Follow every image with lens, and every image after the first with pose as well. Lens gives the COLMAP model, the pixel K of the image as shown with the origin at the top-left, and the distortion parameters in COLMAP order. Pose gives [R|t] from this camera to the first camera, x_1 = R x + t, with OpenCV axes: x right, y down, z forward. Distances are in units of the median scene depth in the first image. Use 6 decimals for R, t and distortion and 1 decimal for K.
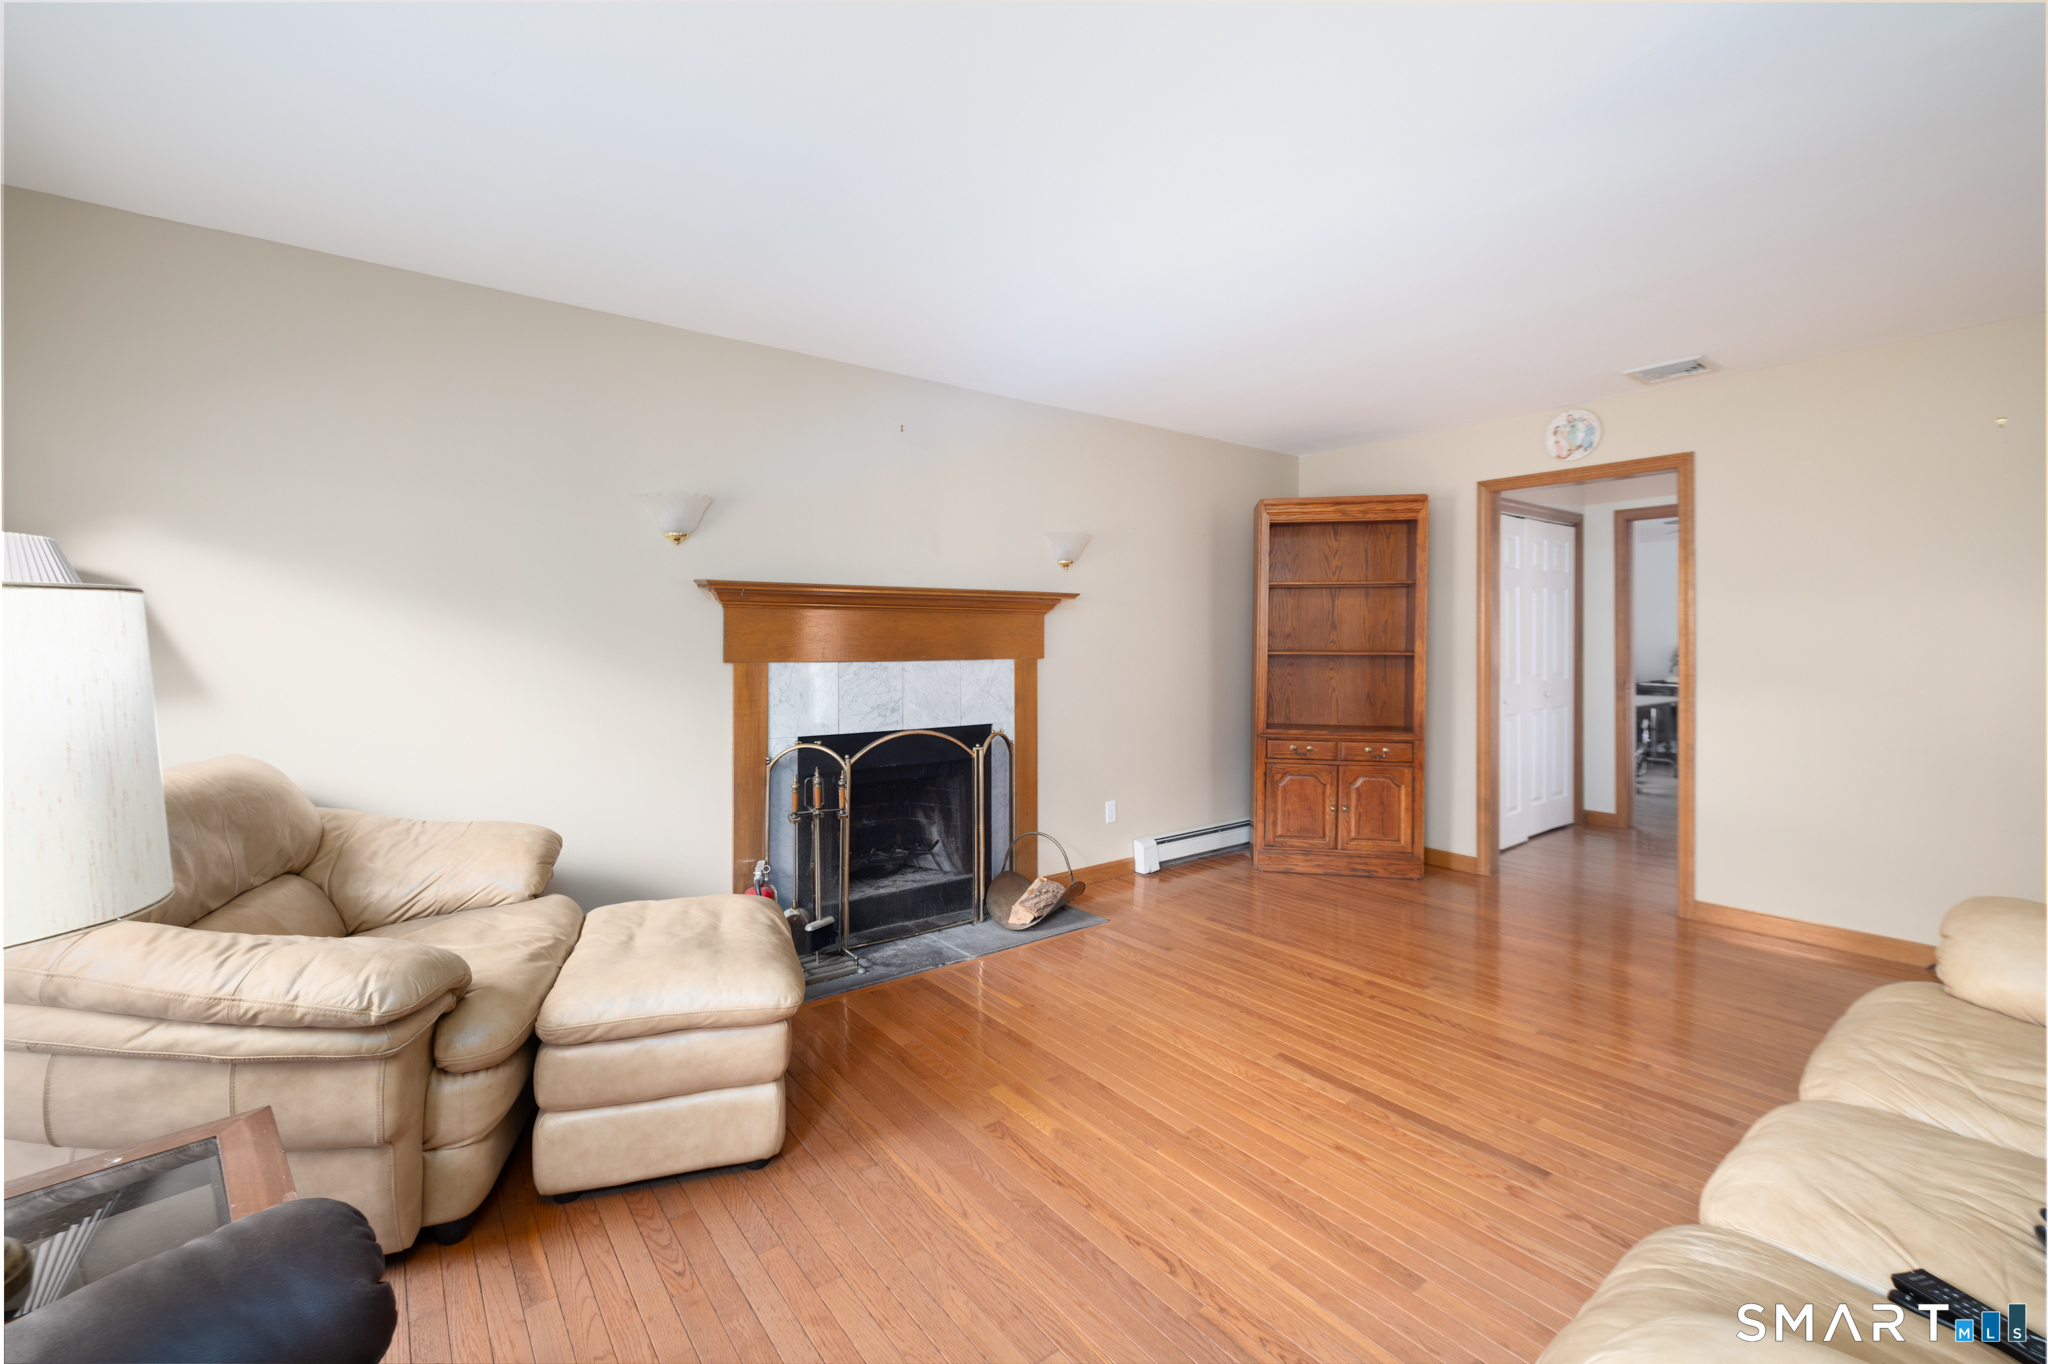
lens RADIAL K [[871.8, 0, 1019.1], [0, 871.8, 640.7], [0, 0, 1]] dist [0.000365, -0.000036]
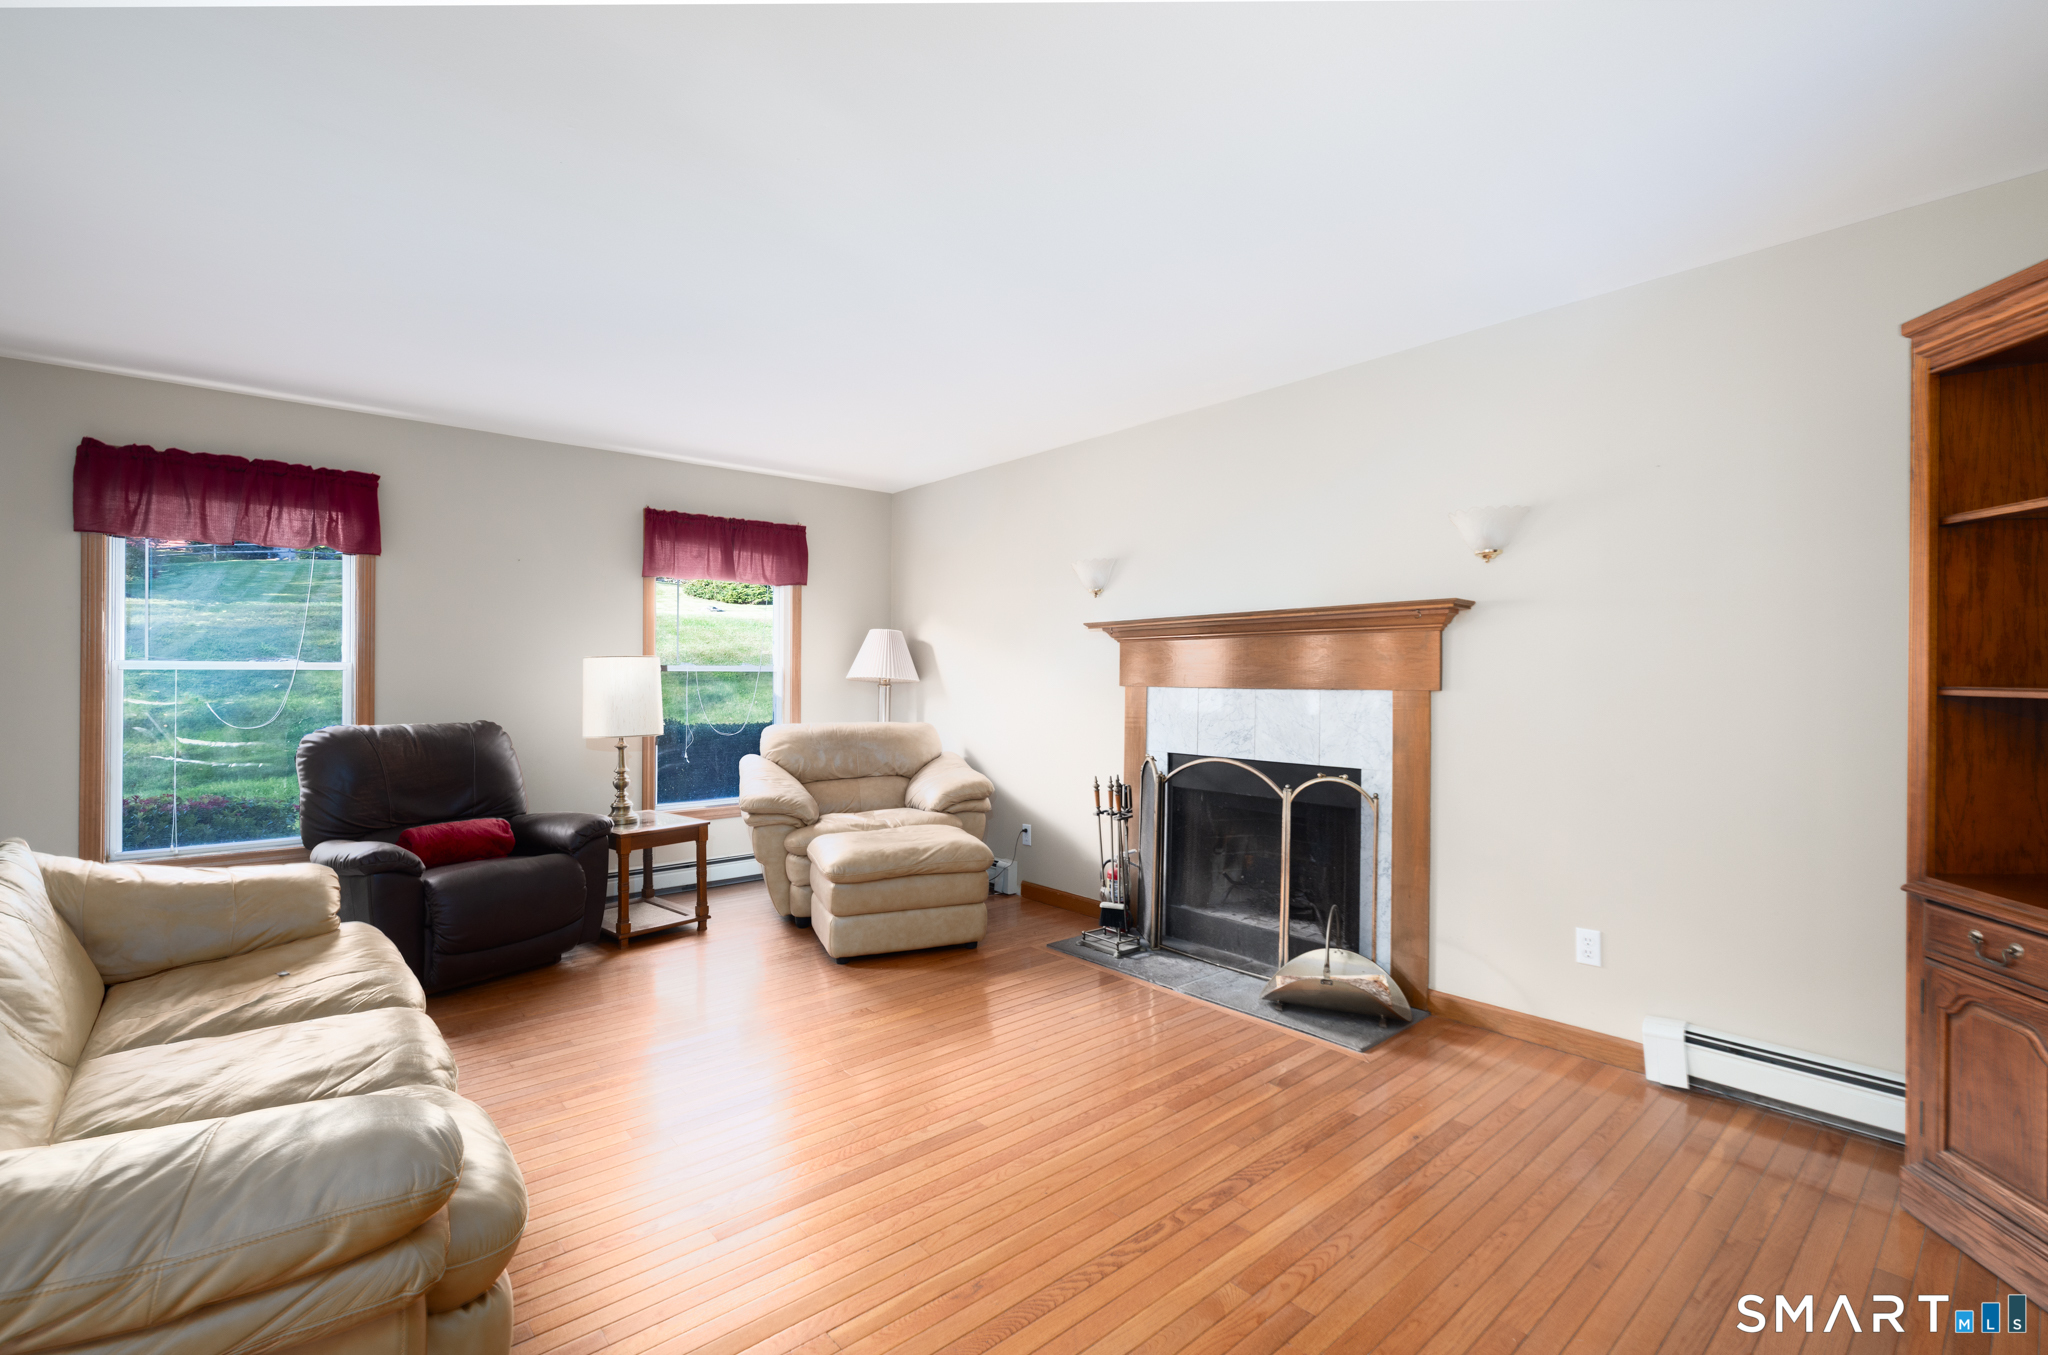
lens RADIAL K [[904.7, 0, 1024.0], [0, 904.7, 677.5], [0, 0, 1]] dist [-0.001570, -0.000226]
pose [[0.069922, 0.001354, -0.997552, 0.845020], [-0.003210, 0.999994, 0.001132, 0.010696], [0.997547, 0.003123, 0.069926, 0.674977]]
